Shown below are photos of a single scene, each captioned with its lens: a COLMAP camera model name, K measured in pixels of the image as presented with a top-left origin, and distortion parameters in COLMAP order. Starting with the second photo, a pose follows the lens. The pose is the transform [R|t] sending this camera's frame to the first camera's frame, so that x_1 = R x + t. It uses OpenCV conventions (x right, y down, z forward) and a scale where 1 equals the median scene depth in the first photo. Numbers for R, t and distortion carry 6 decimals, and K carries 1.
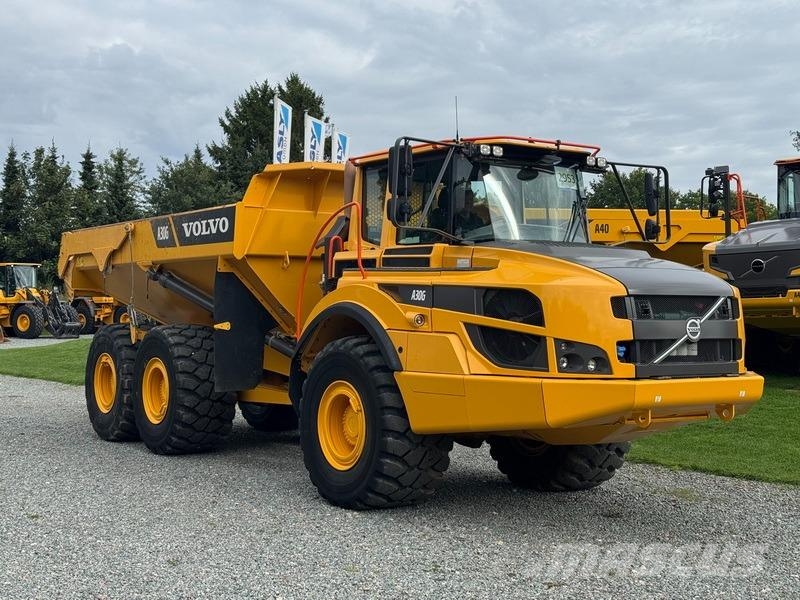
lens RADIAL K [[1164.4, 0, 429.3], [0, 1164.4, 309.3], [0, 0, 1]] dist [0.166838, 0.000000]
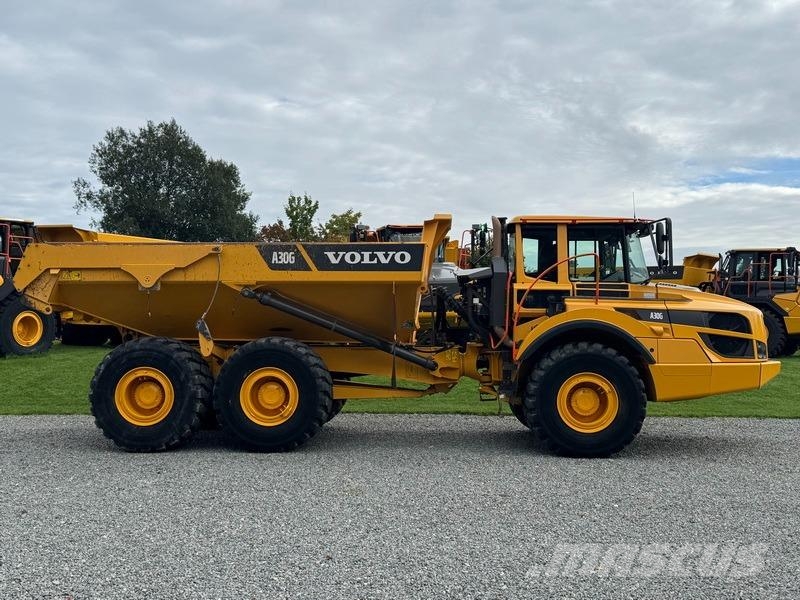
lens RADIAL K [[844.0, 0, 413.5], [0, 844.0, 319.3], [0, 0, 1]] dist [0.041907, 0.000000]
pose [[0.604364, -0.006707, 0.796680, -0.863738], [-0.000304, 0.999963, 0.008649, -0.012968], [-0.796708, -0.005469, 0.604339, 0.428478]]
